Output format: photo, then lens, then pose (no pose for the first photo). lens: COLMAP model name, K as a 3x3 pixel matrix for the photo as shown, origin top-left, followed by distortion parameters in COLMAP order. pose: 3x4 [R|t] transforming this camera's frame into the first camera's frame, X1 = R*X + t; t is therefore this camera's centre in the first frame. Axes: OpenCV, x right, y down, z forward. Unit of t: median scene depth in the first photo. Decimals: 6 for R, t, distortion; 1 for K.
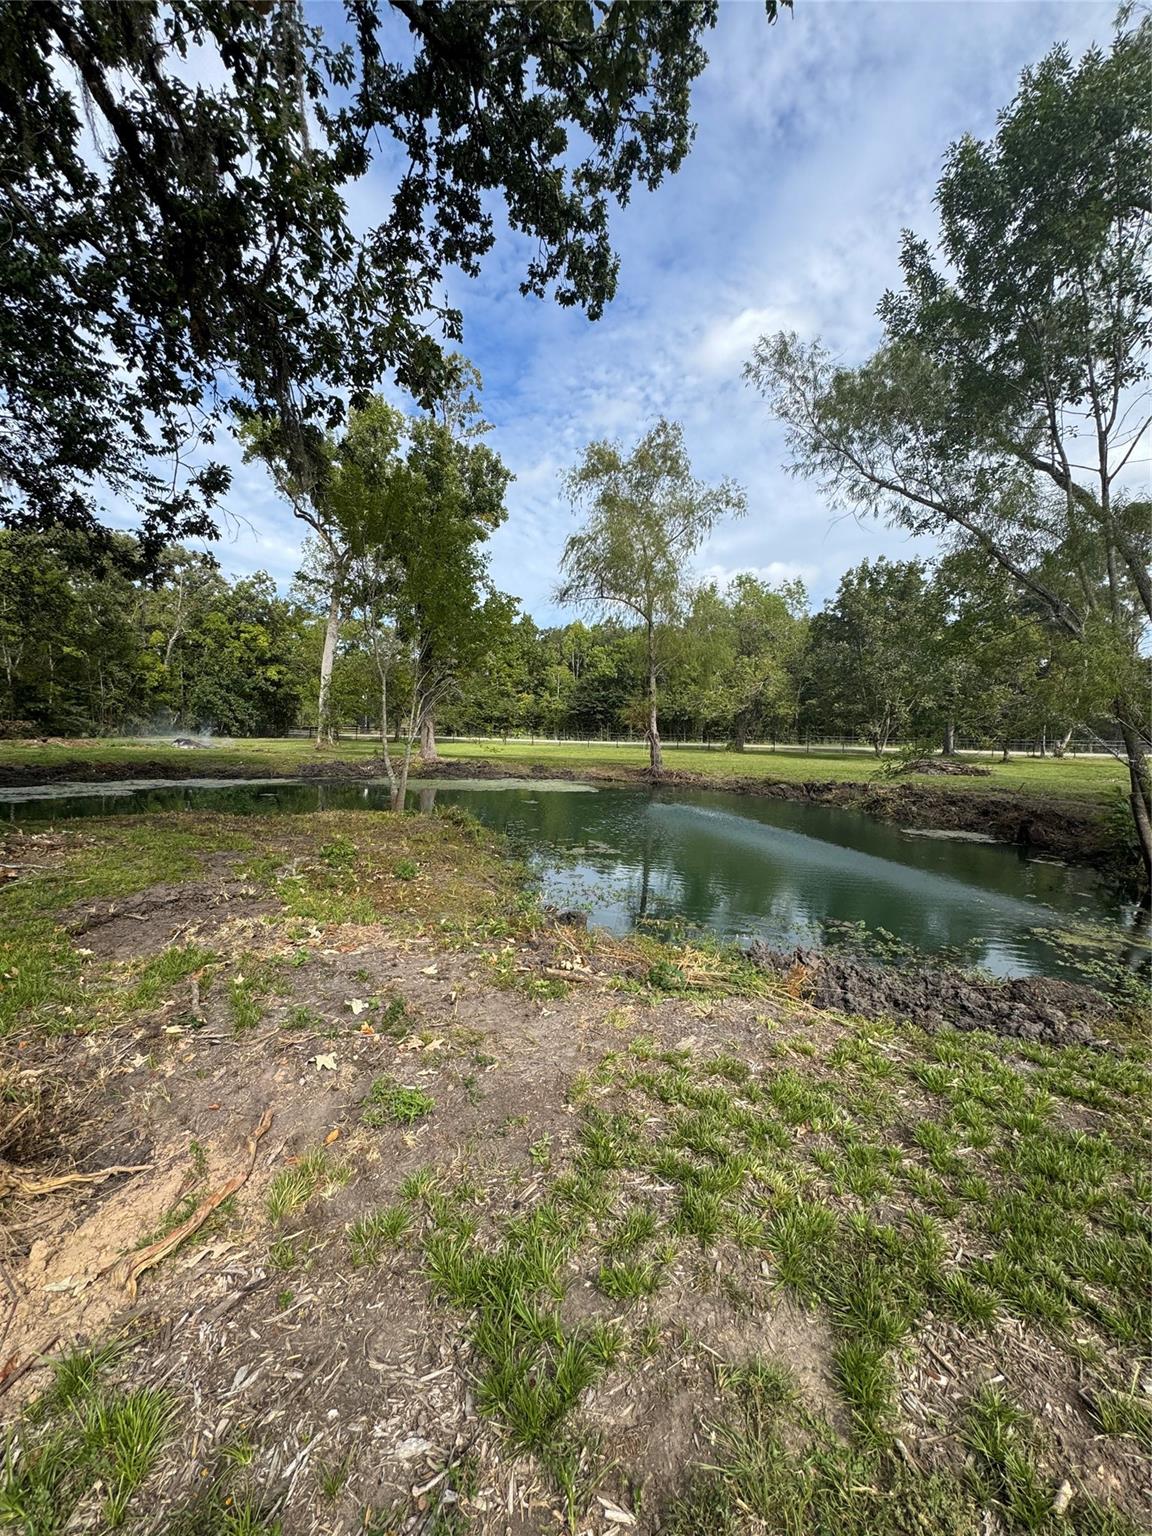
lens RADIAL K [[609.2, 0, 576.0], [0, 609.2, 768.0], [0, 0, 1]] dist [-0.000515, 0.000044]
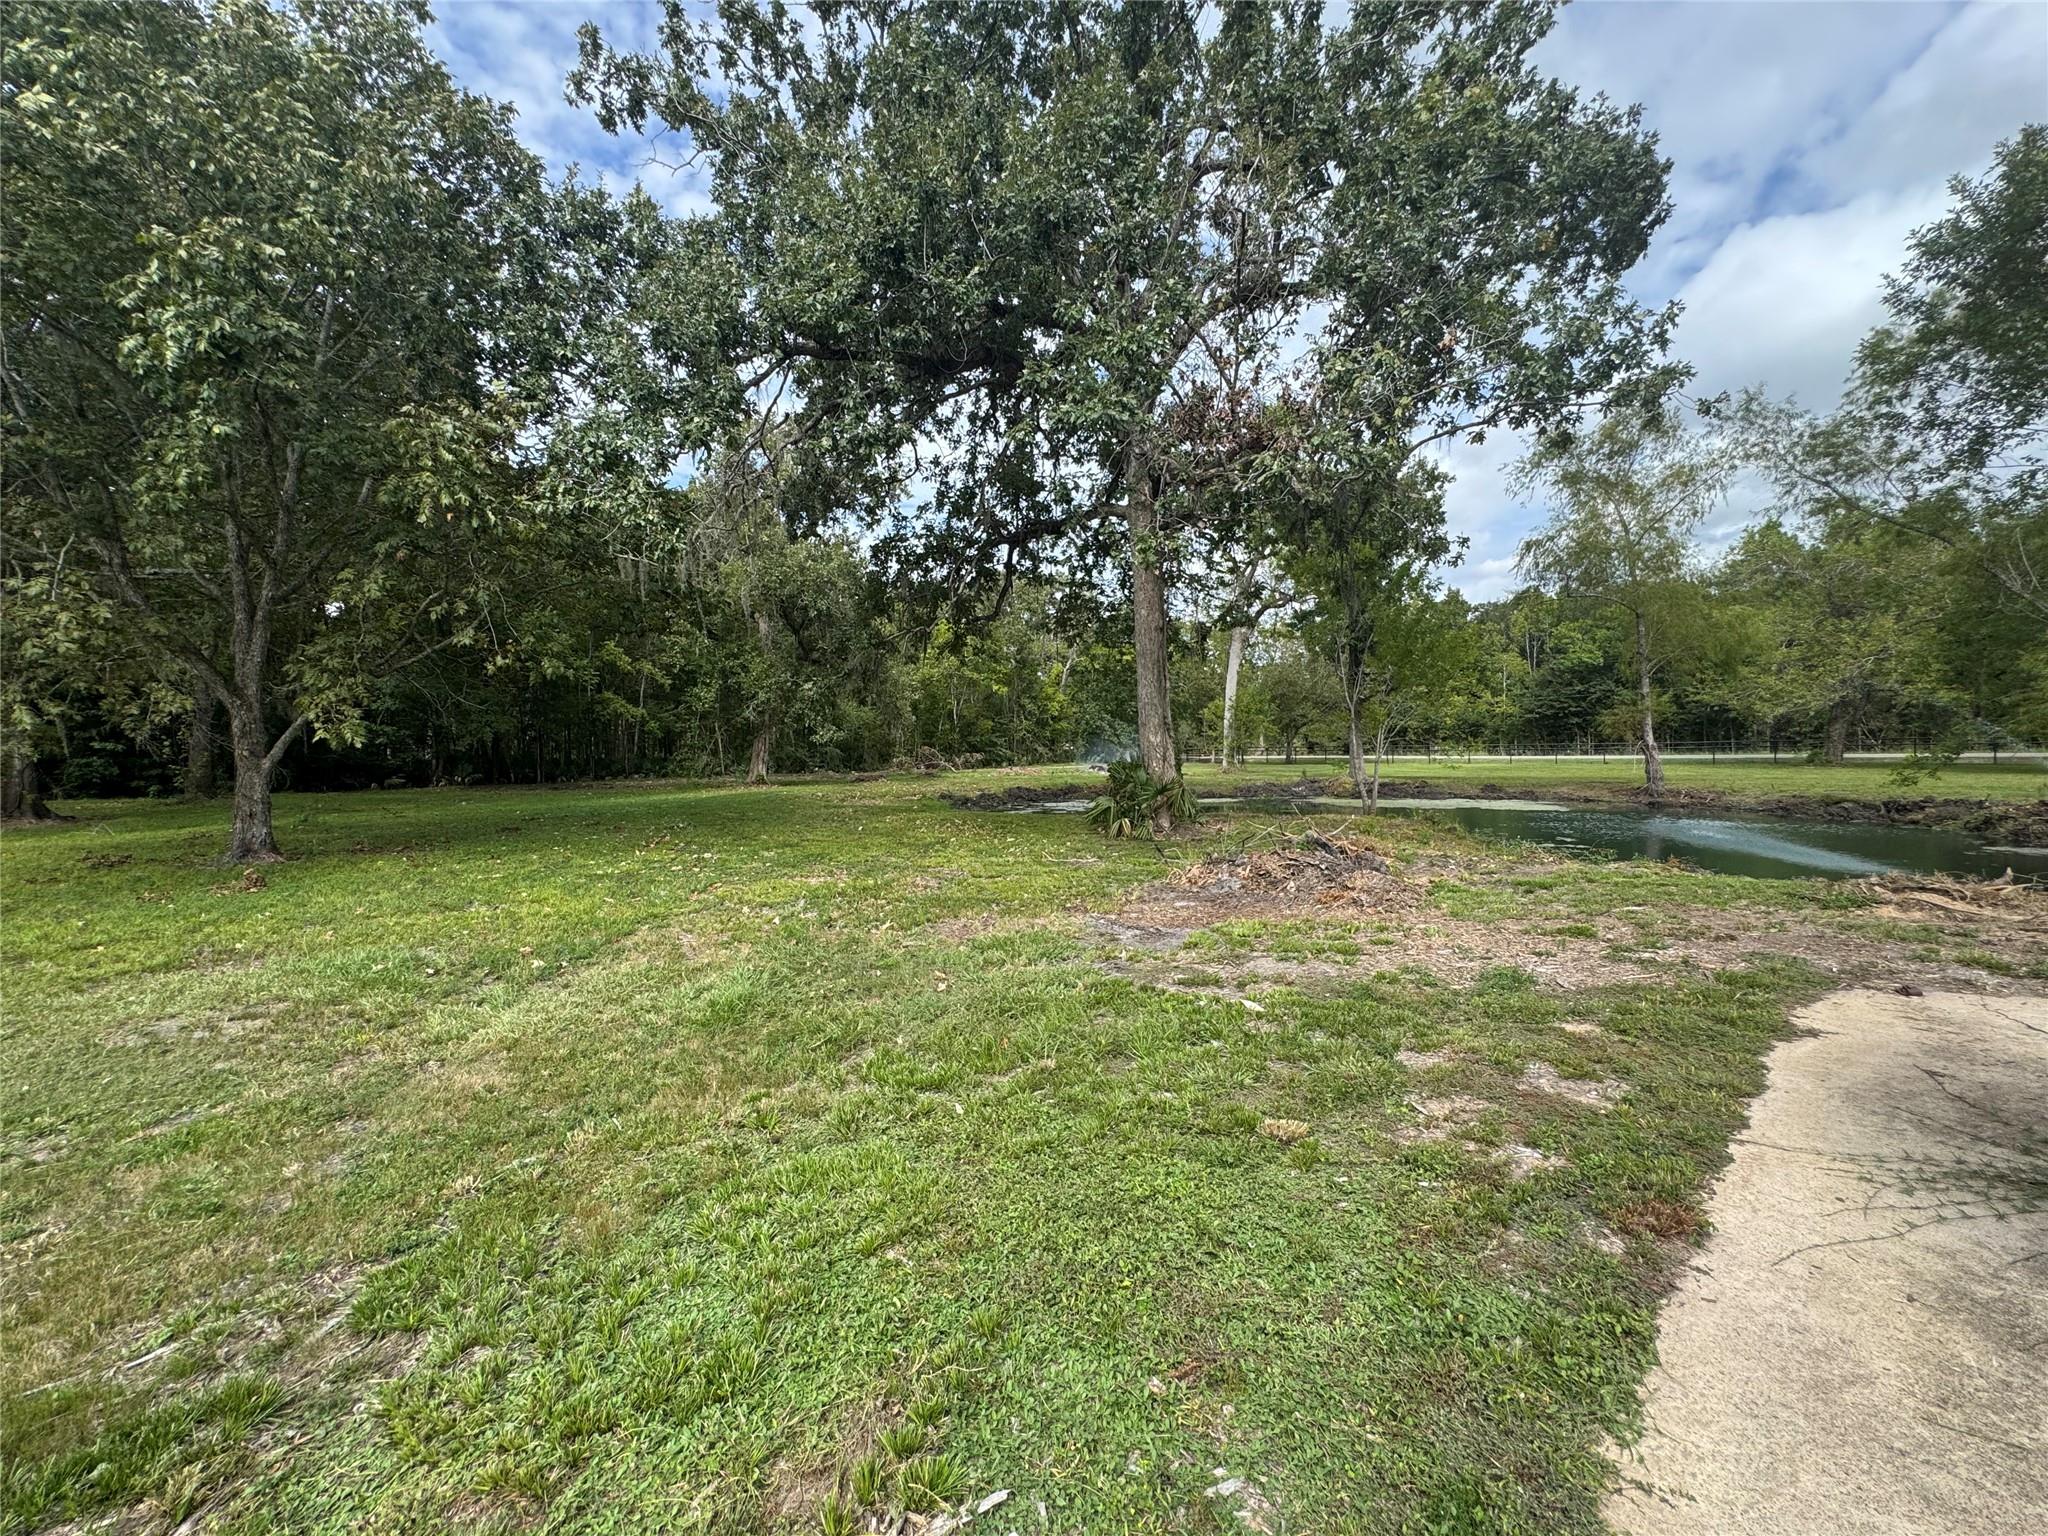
lens RADIAL K [[812.2, 0, 1024.0], [0, 812.2, 768.0], [0, 0, 1]] dist [-0.000515, 0.000044]
pose [[0.846545, -0.022426, -0.531844, -0.004600], [0.002013, 0.999240, -0.038930, 0.013812], [0.532313, 0.031885, 0.845947, -0.319711]]
